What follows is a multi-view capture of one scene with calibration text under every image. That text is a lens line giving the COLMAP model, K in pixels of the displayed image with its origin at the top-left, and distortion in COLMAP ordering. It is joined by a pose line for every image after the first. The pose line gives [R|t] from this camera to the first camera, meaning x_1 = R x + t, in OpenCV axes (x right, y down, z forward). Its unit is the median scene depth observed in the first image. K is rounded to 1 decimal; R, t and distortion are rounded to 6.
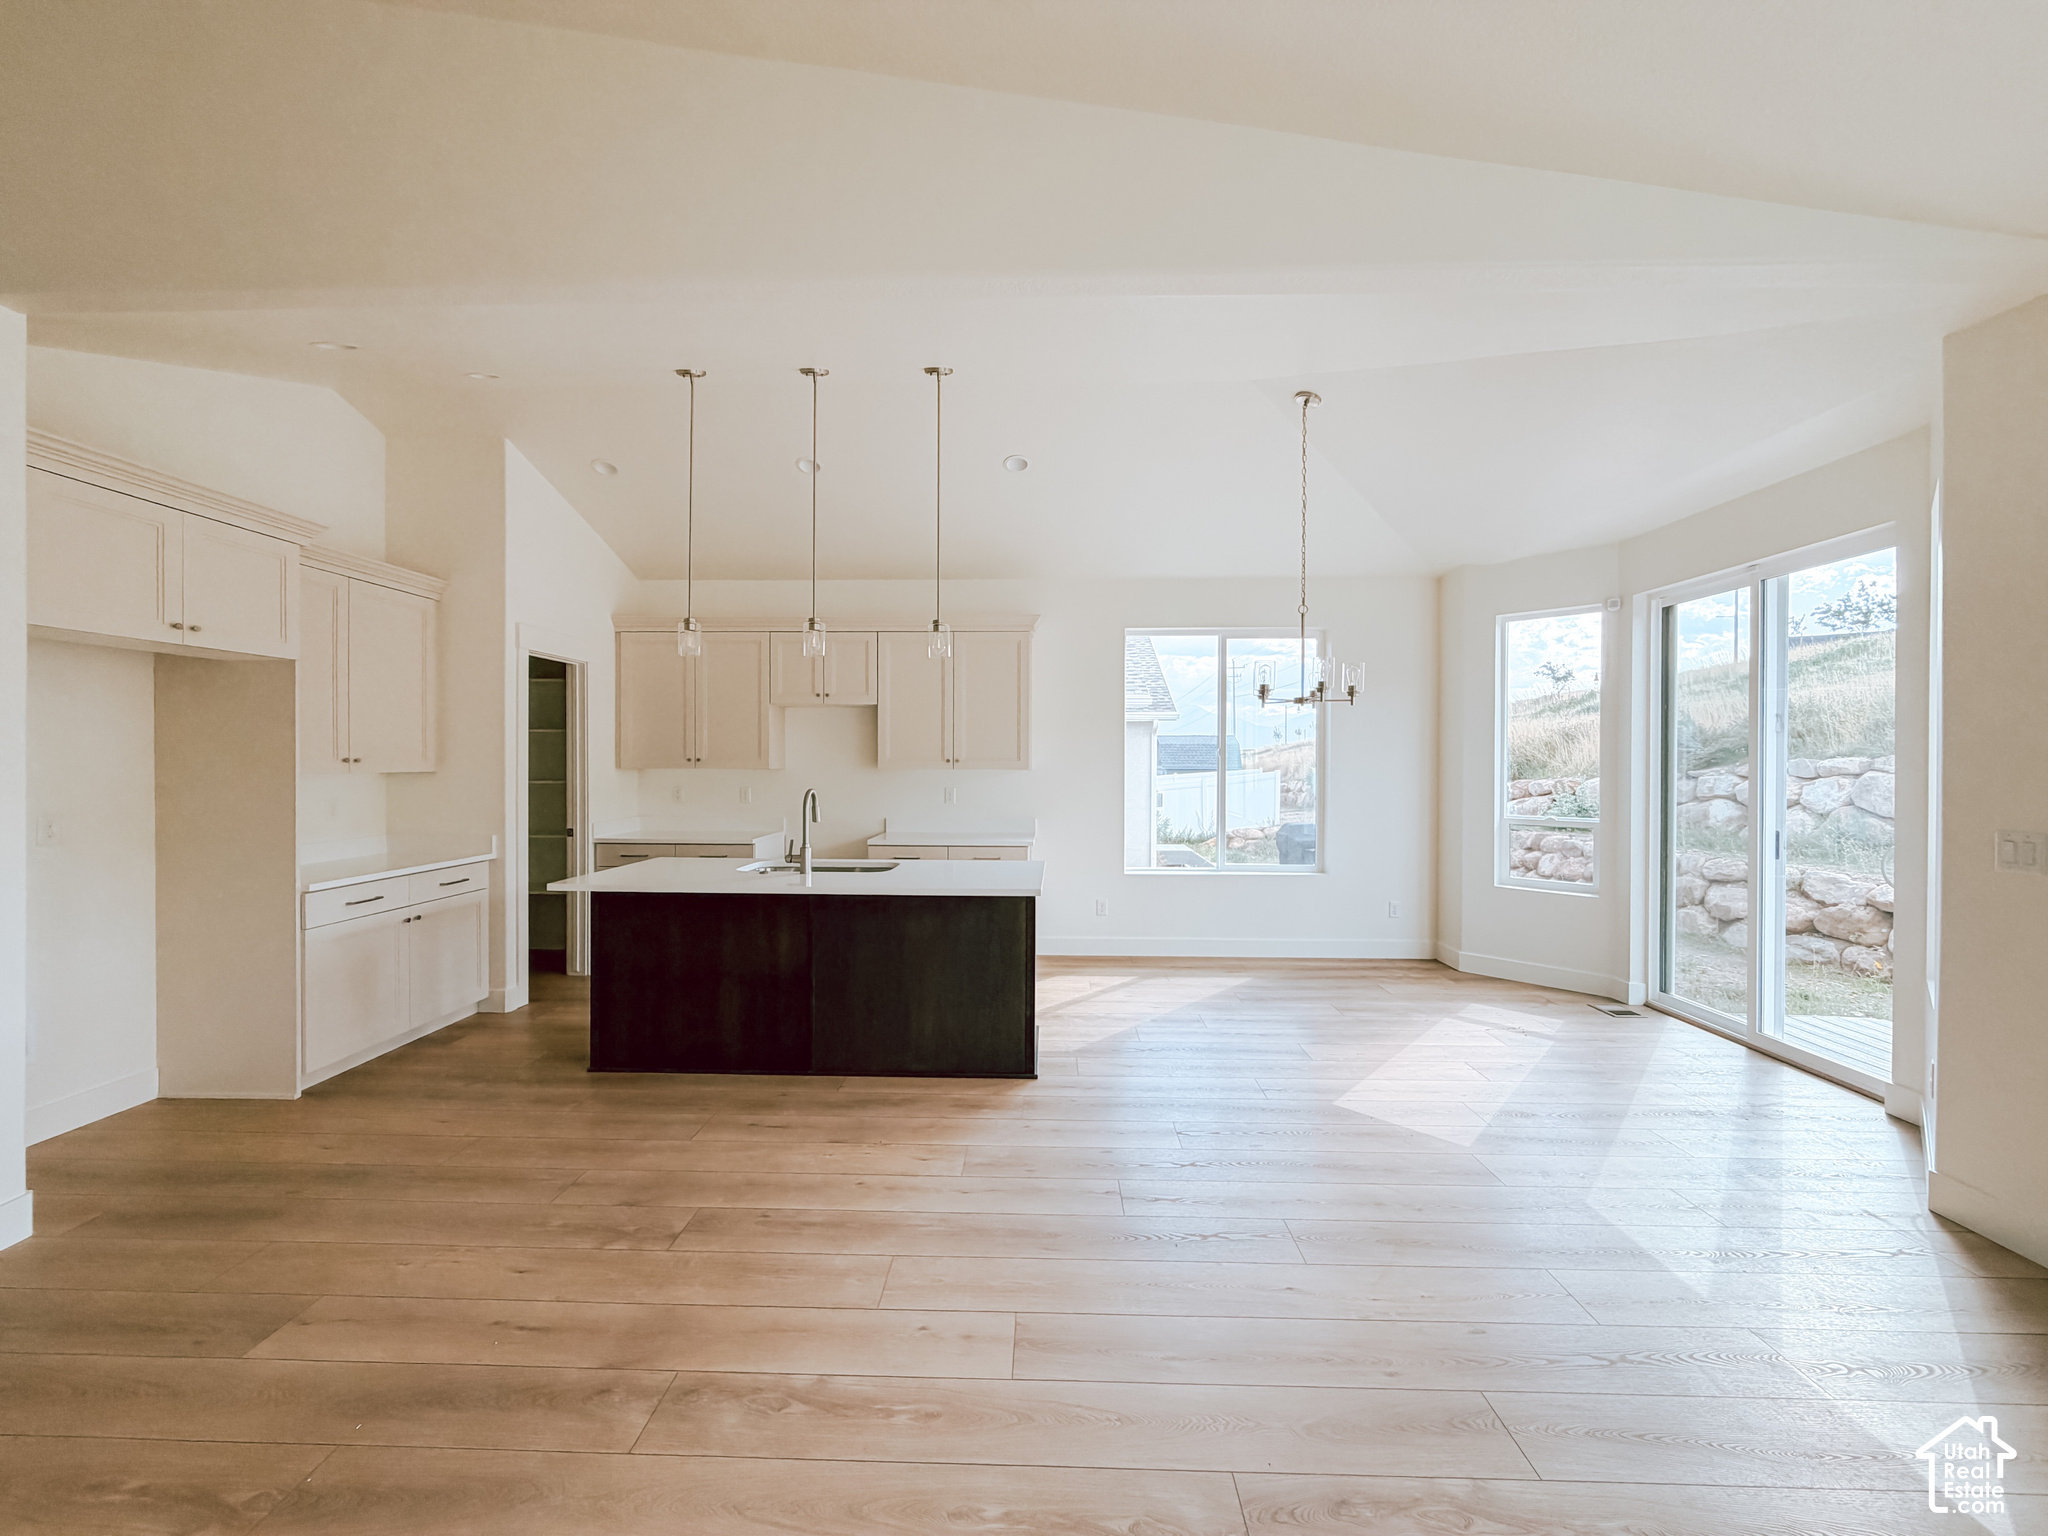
lens RADIAL K [[819.7, 0, 1025.2], [0, 819.7, 768.3], [0, 0, 1]] dist [0.004163, -0.000522]
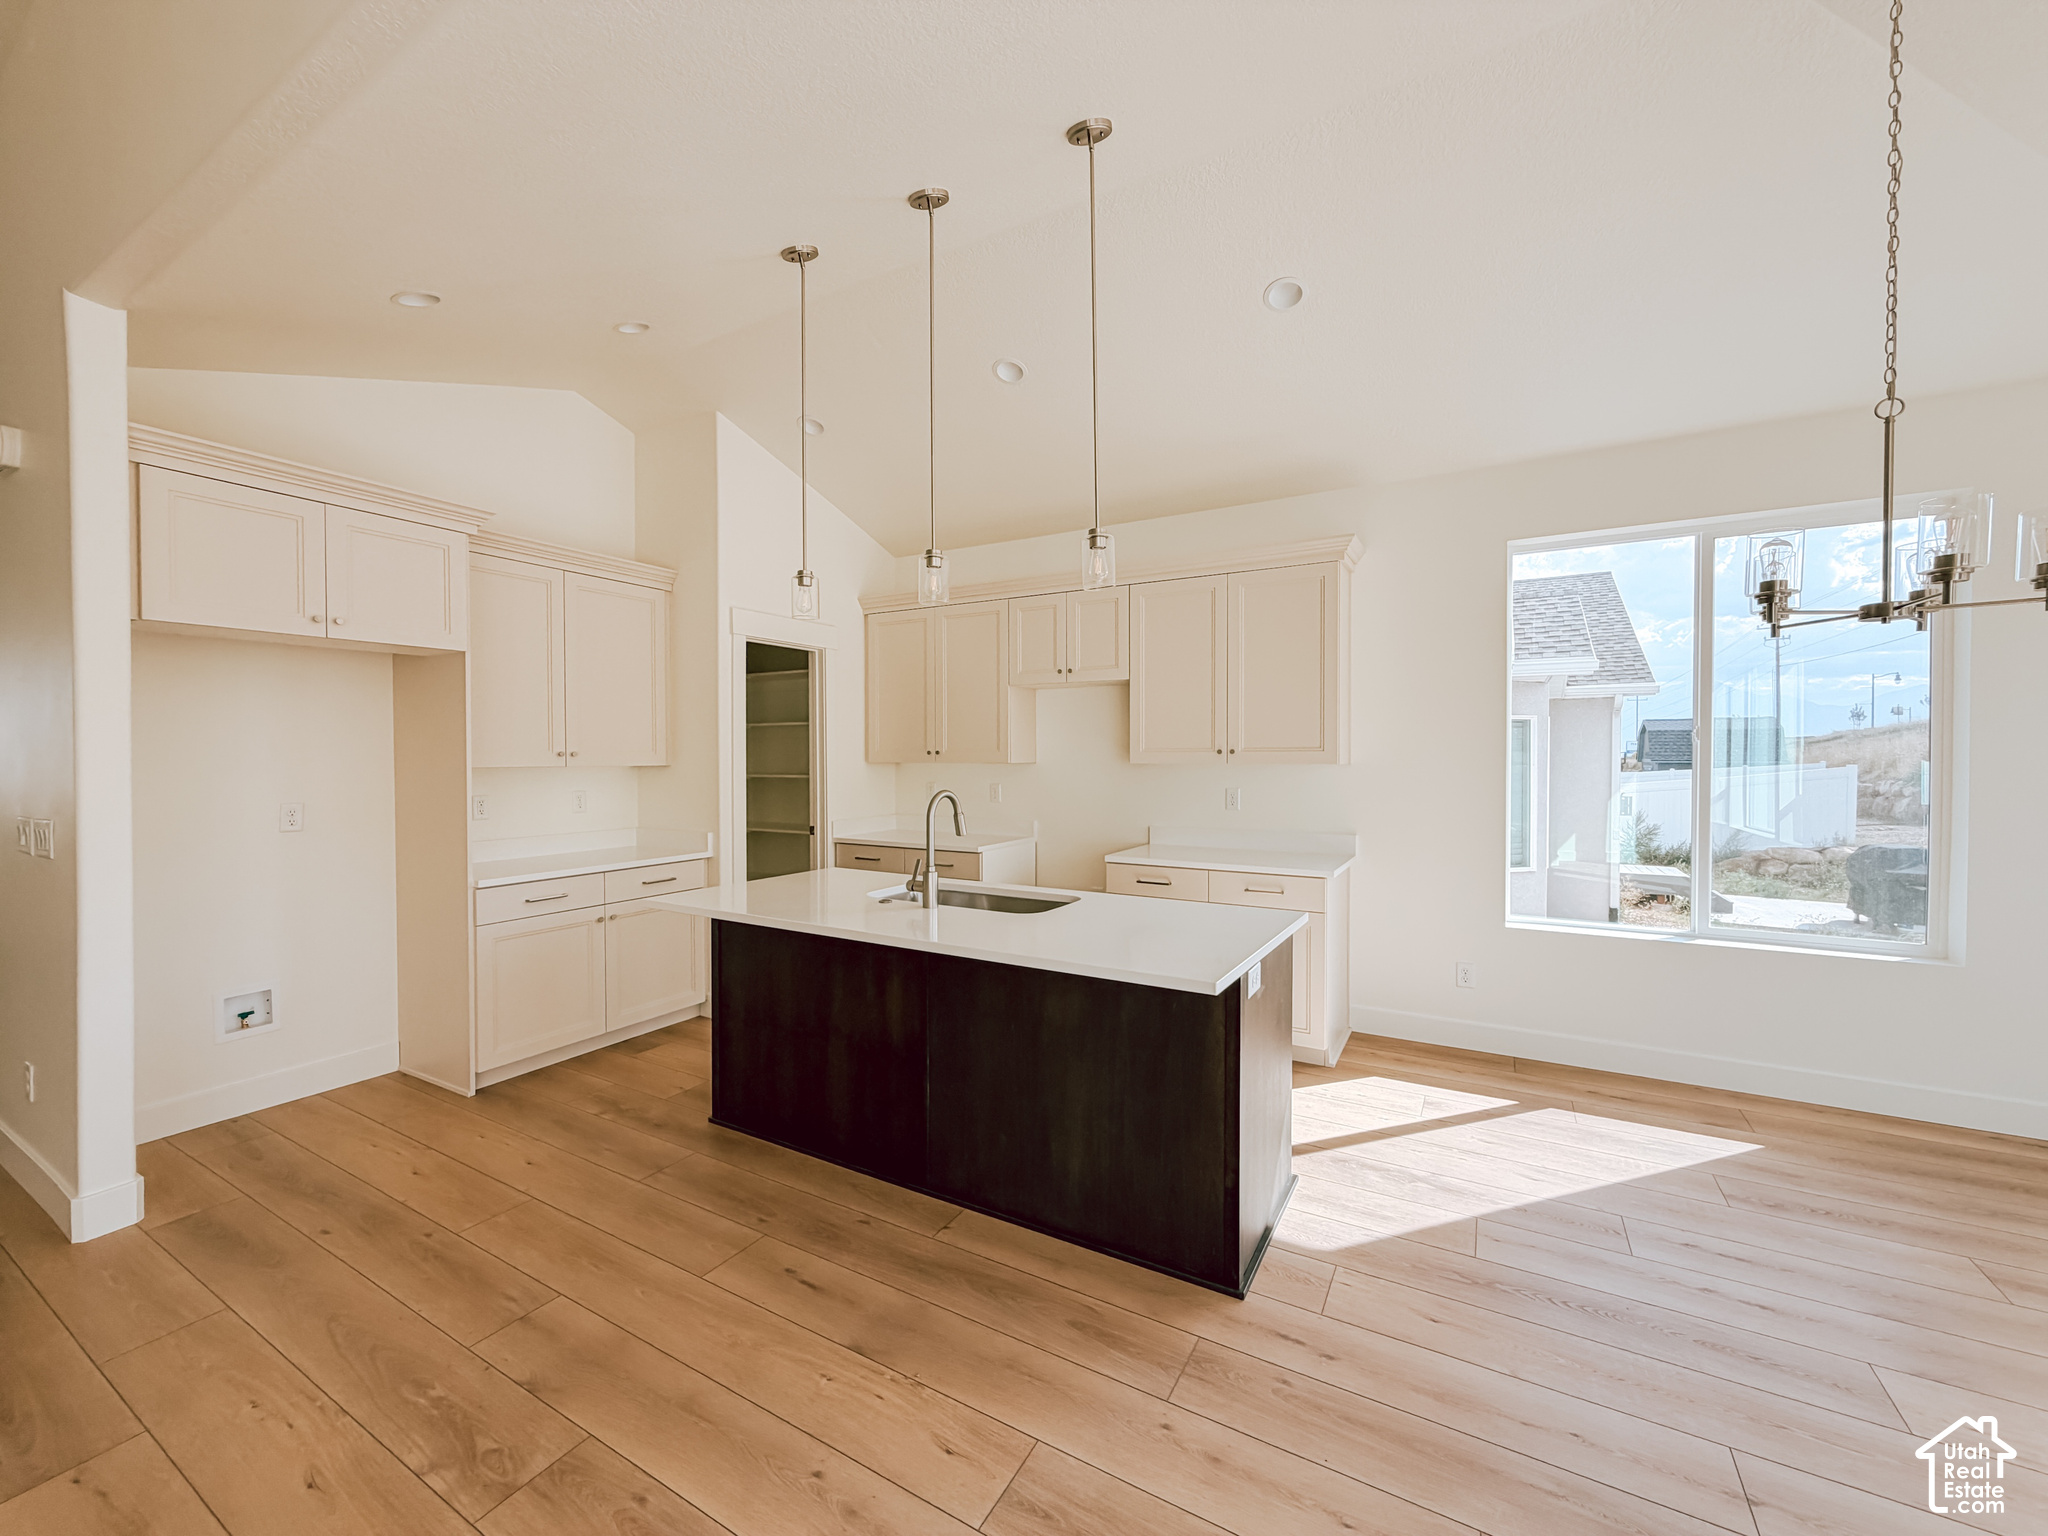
lens RADIAL K [[819.7, 0, 1019.7], [0, 819.7, 768.0], [0, 0, 1]] dist [0.004163, -0.000522]
pose [[0.879306, 0.003209, -0.476246, 0.117546], [0.000188, 0.999975, 0.007085, 0.000221], [0.476257, -0.006319, 0.879284, 0.326186]]
